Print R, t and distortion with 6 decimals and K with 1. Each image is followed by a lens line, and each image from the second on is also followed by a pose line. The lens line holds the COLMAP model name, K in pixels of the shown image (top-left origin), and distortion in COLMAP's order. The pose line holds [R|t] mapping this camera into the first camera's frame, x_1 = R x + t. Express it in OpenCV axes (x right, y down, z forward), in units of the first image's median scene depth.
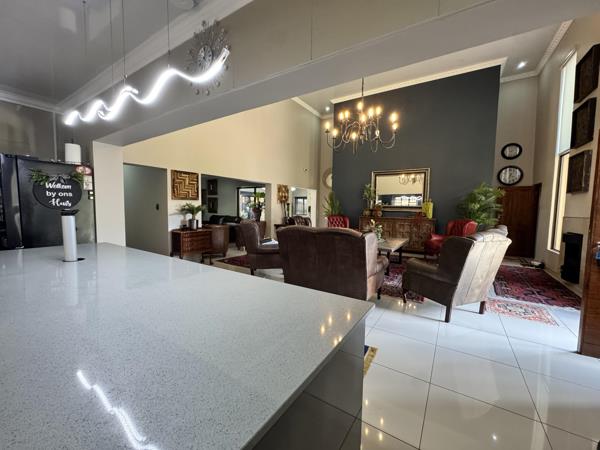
lens RADIAL K [[240.1, 0, 300.4], [0, 240.1, 224.9], [0, 0, 1]] dist [-0.000029, 0.000054]
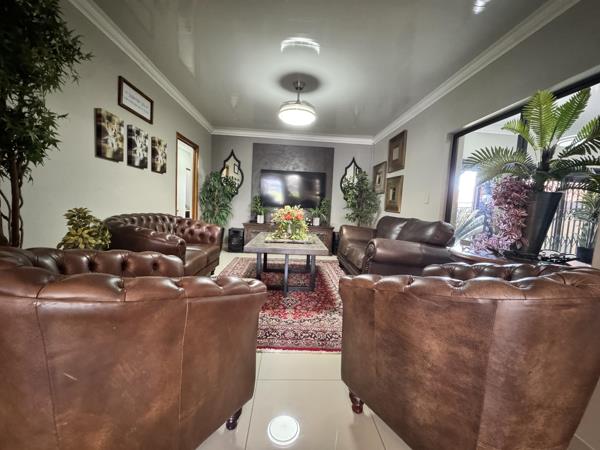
lens RADIAL K [[240.1, 0, 300.4], [0, 240.1, 224.9], [0, 0, 1]] dist [-0.000029, 0.000054]
pose [[0.588471, 0.075837, -0.804954, -0.184566], [-0.093137, 0.995322, 0.025683, -0.037425], [0.803136, 0.059857, 0.592781, 1.043508]]
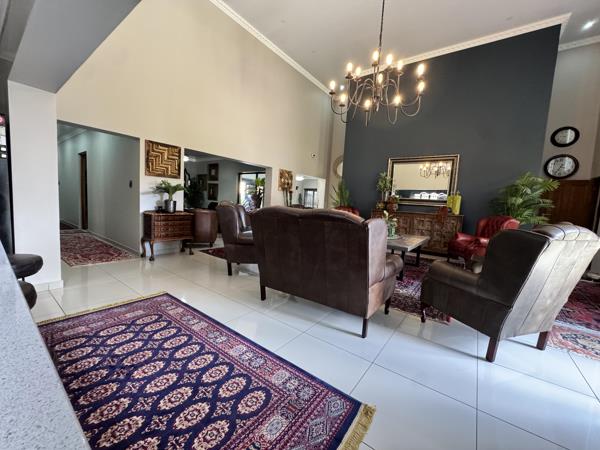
lens RADIAL K [[240.1, 0, 300.4], [0, 240.1, 224.9], [0, 0, 1]] dist [-0.000029, 0.000054]
pose [[0.997101, 0.048695, -0.058469, 0.057155], [-0.047713, 0.998698, 0.018077, 0.023110], [0.059273, -0.015235, 0.998126, 0.155286]]
